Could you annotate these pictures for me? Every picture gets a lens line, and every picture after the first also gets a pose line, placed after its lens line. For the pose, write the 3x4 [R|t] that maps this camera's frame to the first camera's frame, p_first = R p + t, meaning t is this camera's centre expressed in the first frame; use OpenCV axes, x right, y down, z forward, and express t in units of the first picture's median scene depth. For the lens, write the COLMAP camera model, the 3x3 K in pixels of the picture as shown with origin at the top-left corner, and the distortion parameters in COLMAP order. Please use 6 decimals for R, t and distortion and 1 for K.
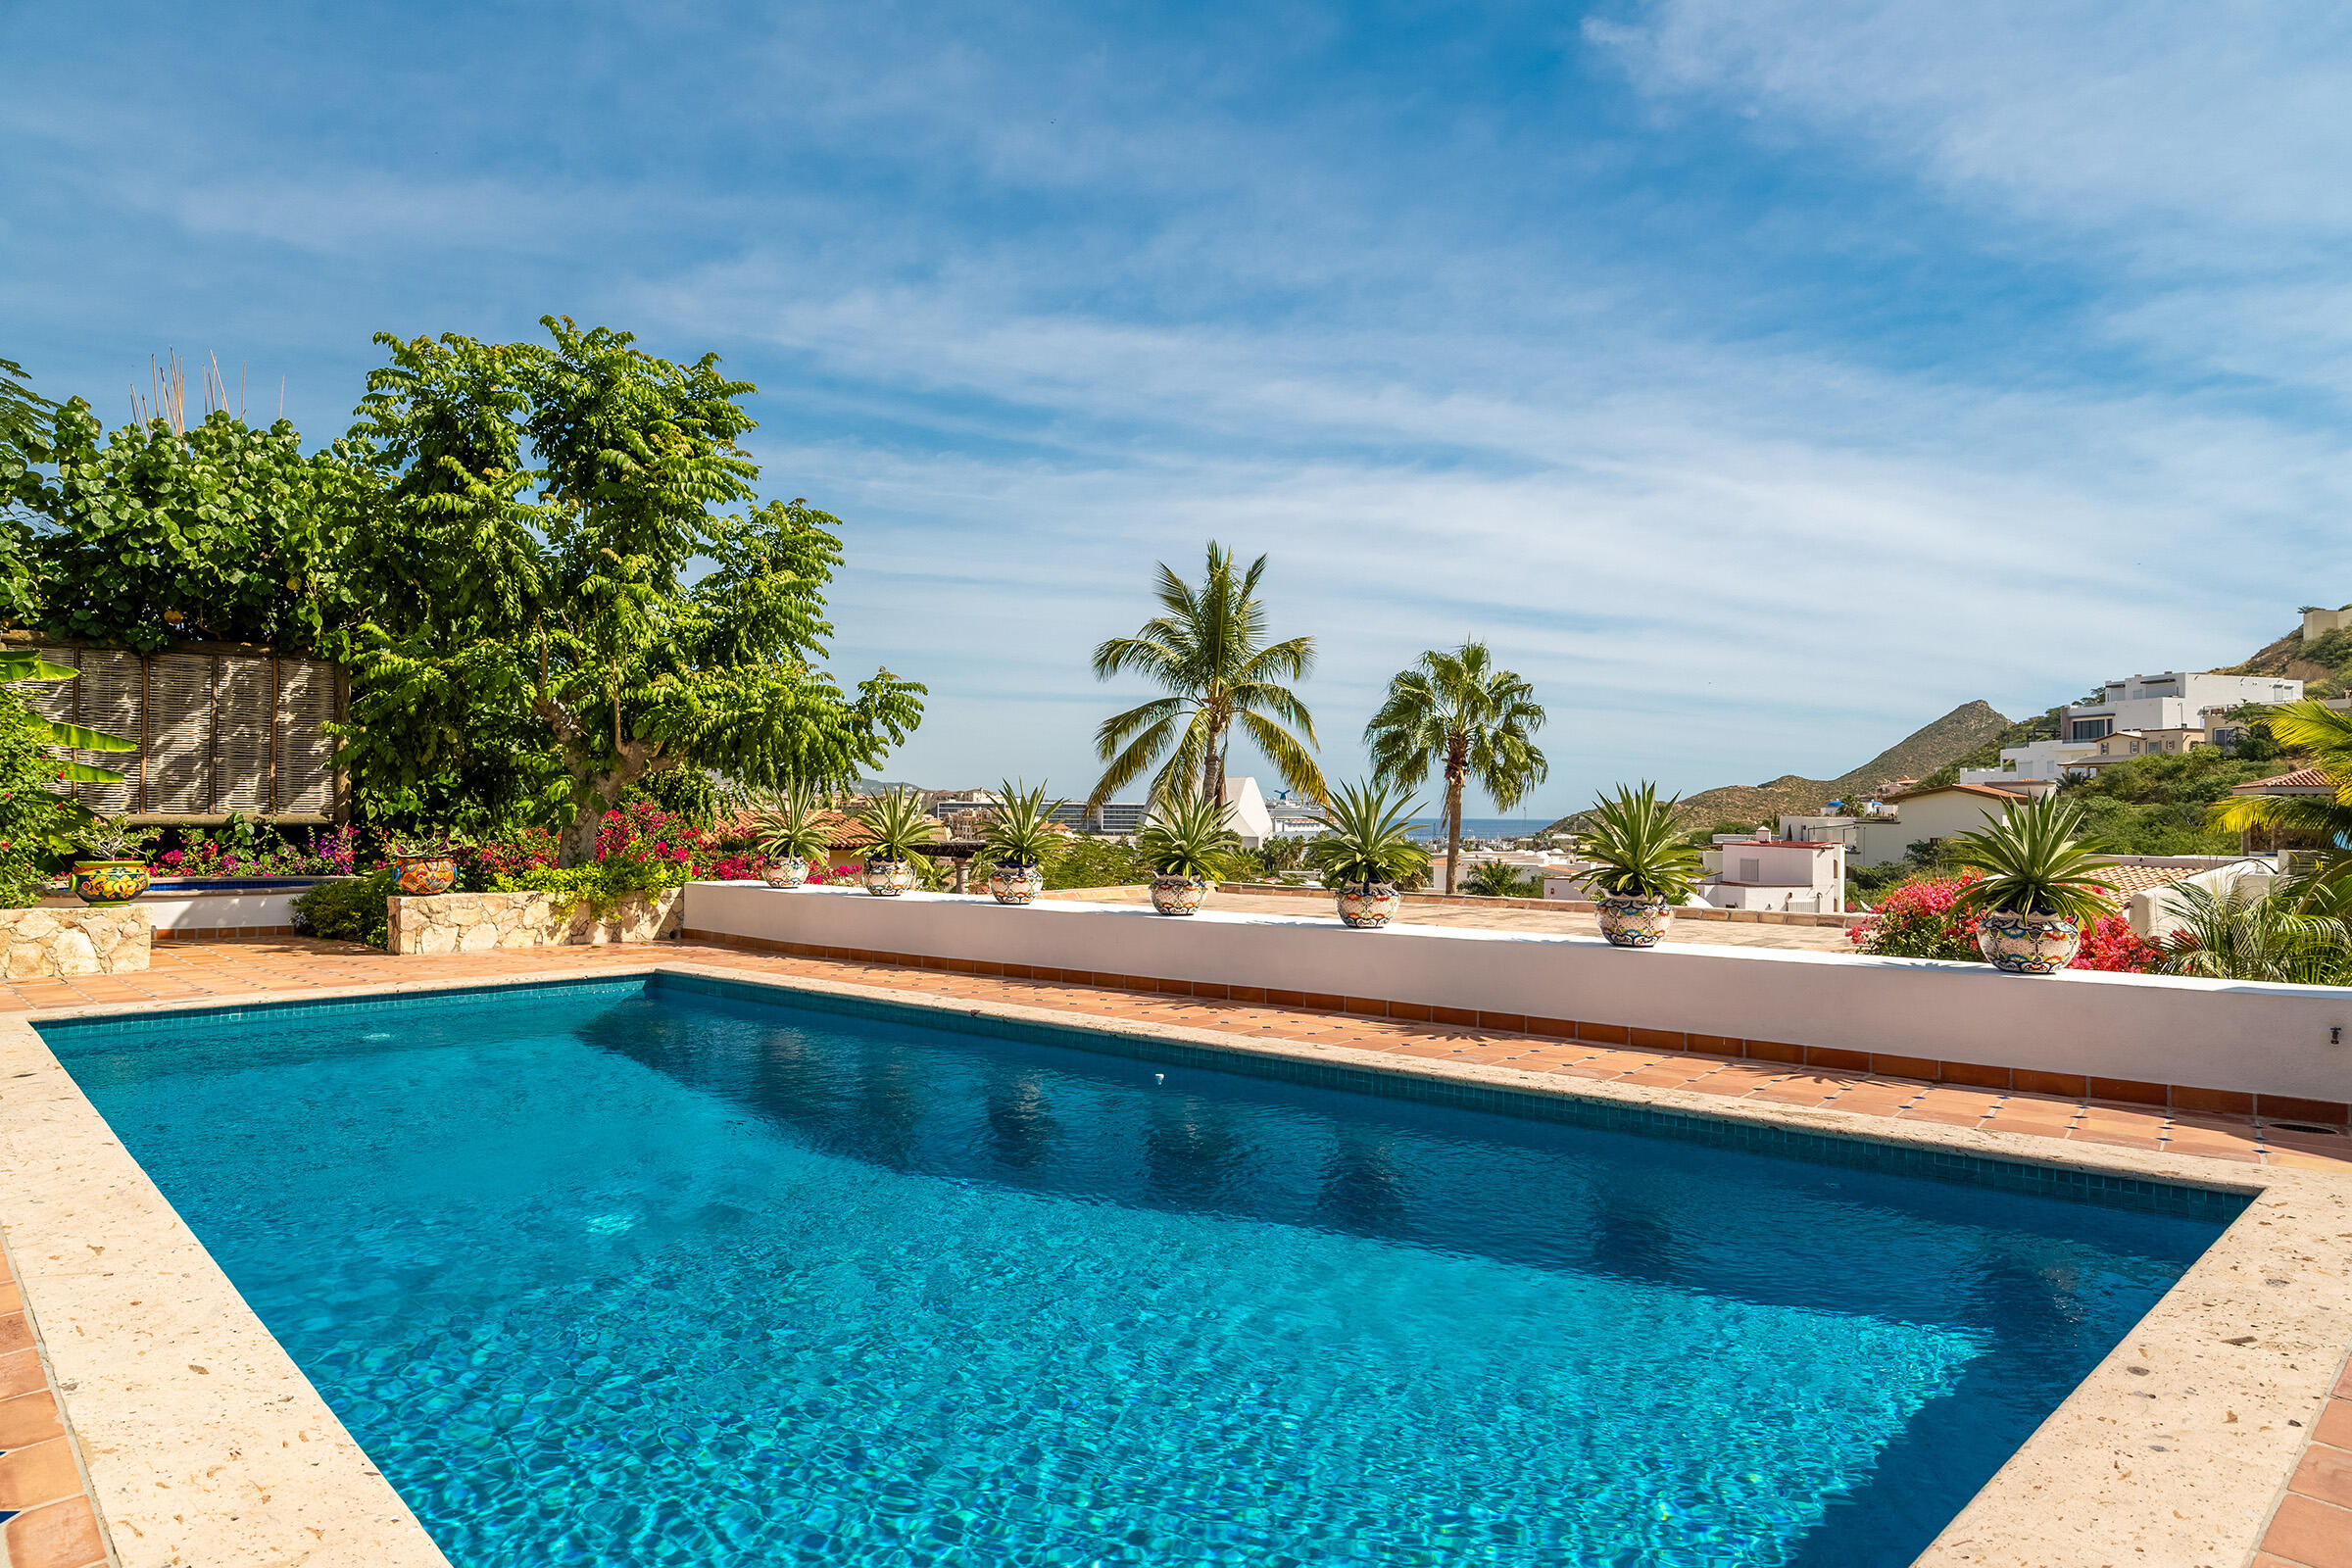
lens RADIAL K [[1306.4, 0, 1159.1], [0, 1306.4, 776.8], [0, 0, 1]] dist [-0.018336, 0.002185]
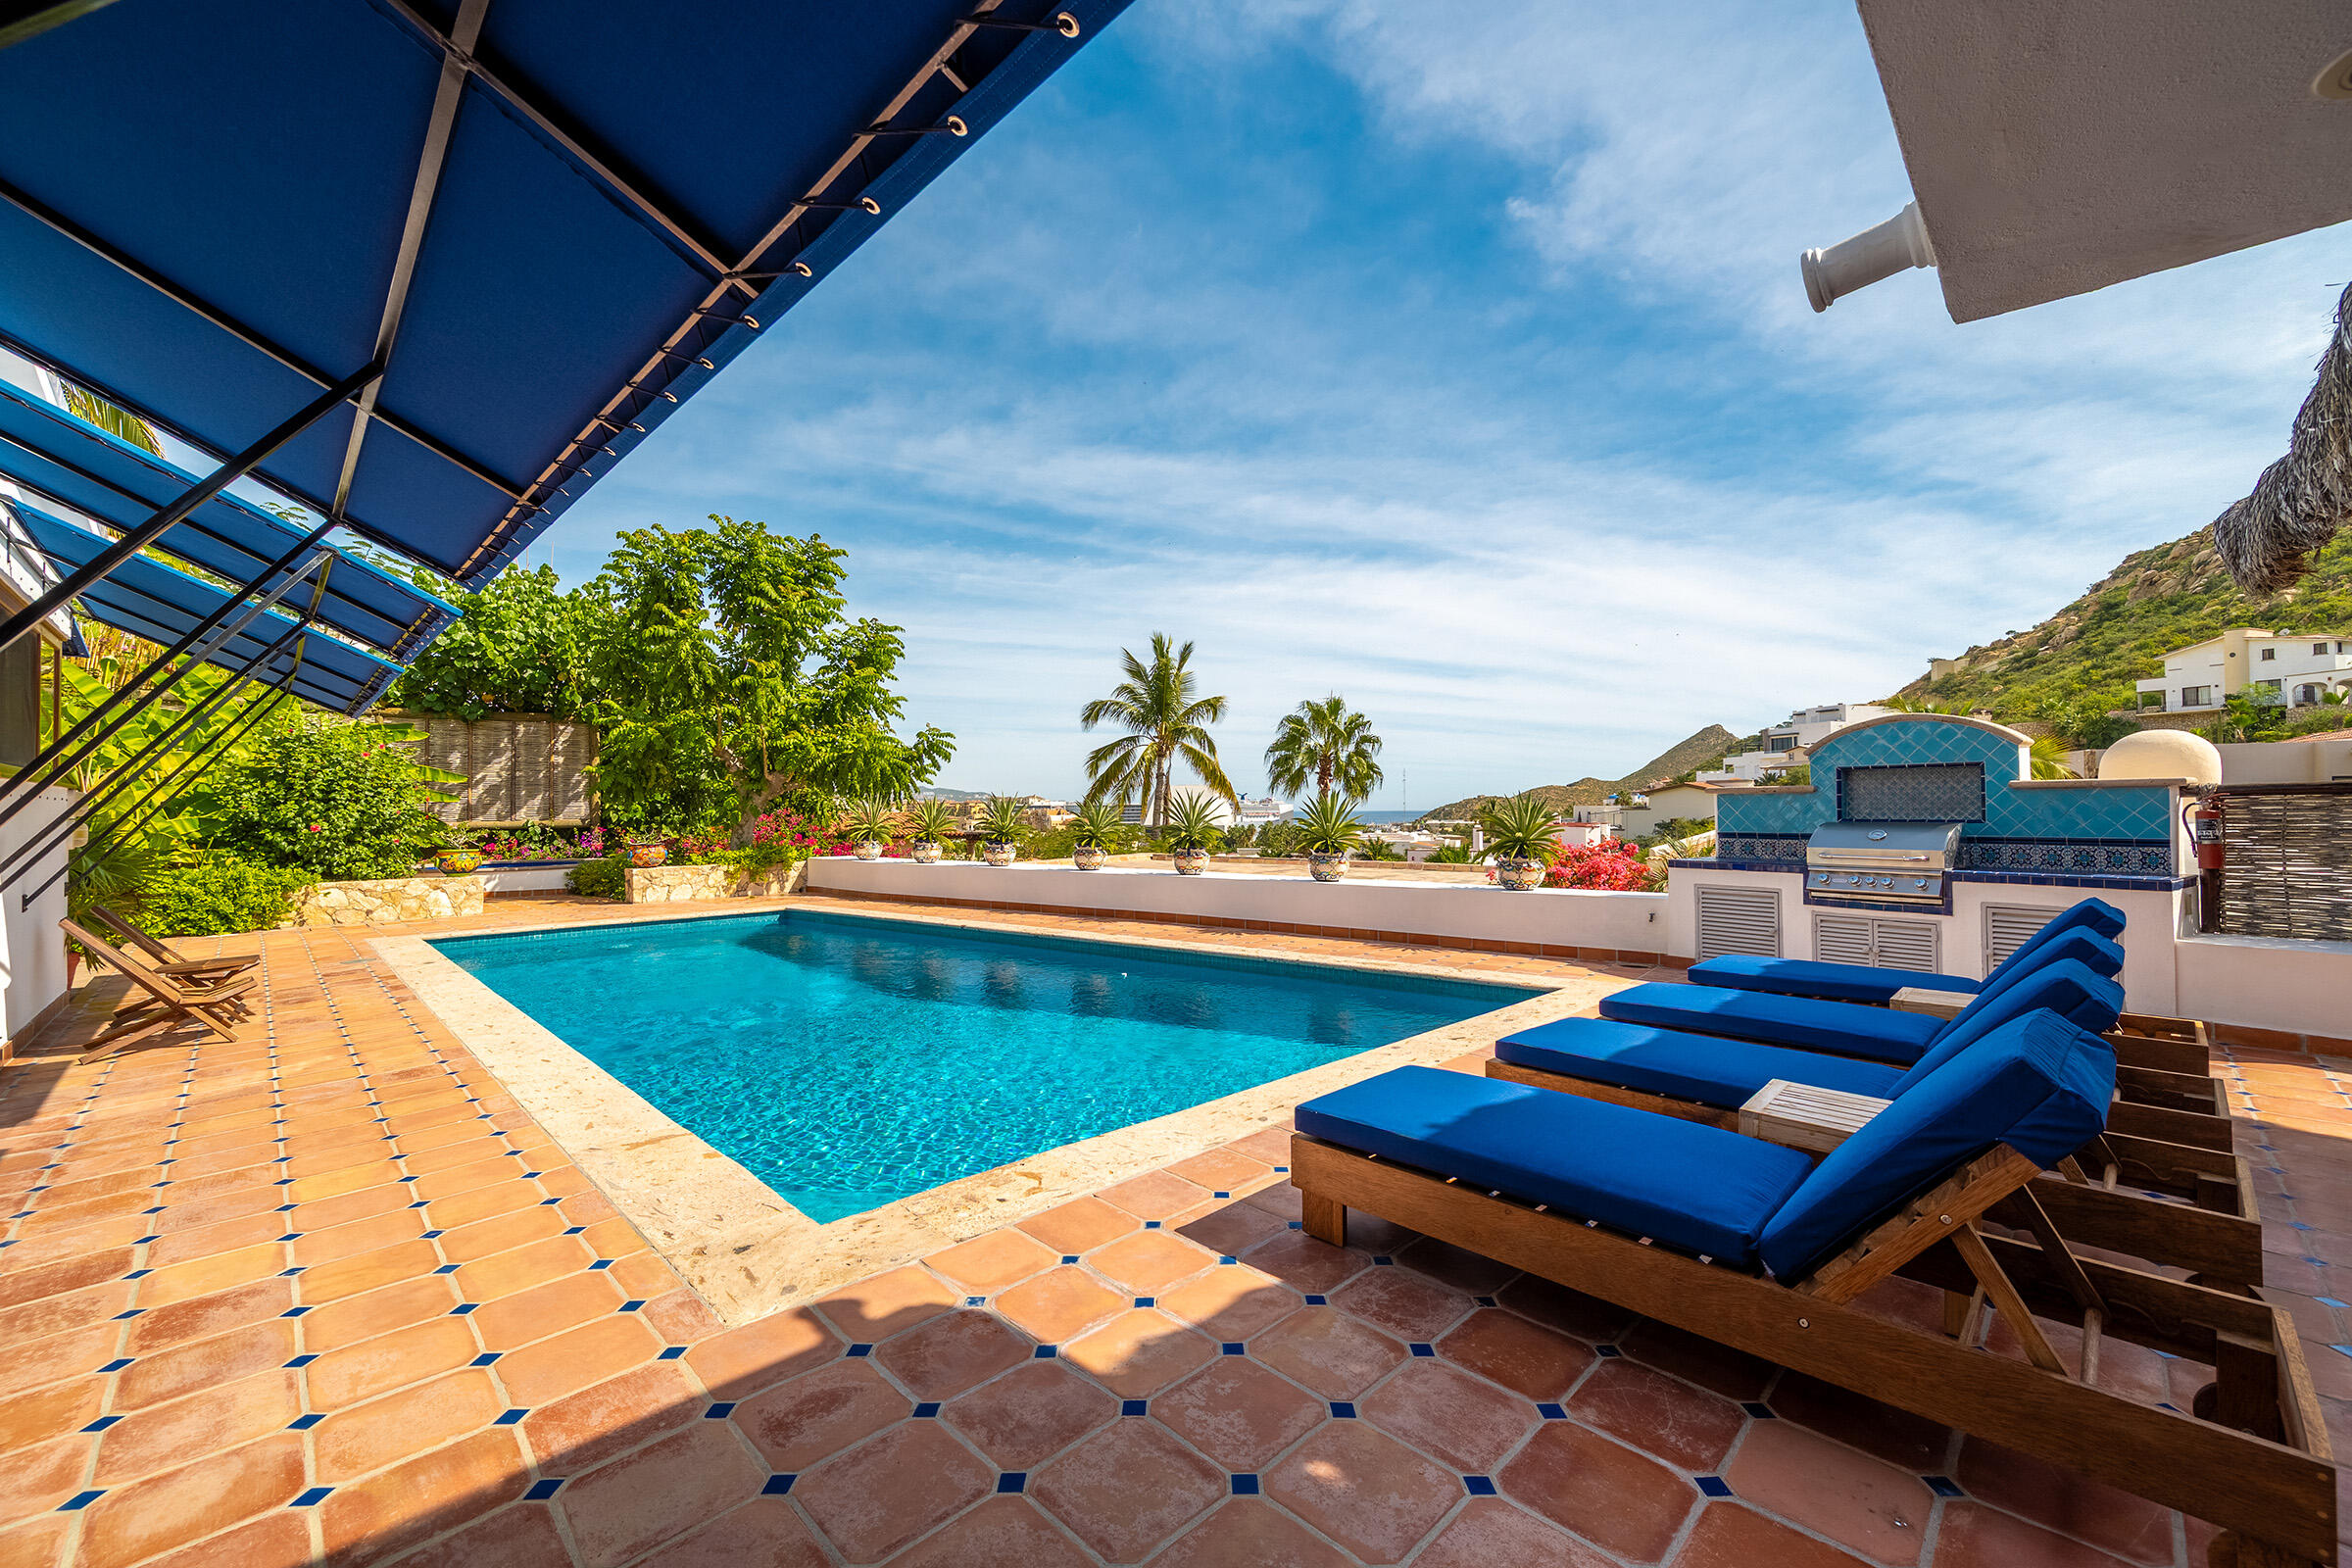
lens RADIAL K [[929.7, 0, 1175.6], [0, 929.7, 798.7], [0, 0, 1]] dist [-0.003316, 0.001110]
pose [[0.999868, -0.014990, 0.006320, 0.077890], [0.014890, 0.999766, 0.015685, -0.004097], [-0.006554, -0.015588, 0.999857, -0.146684]]
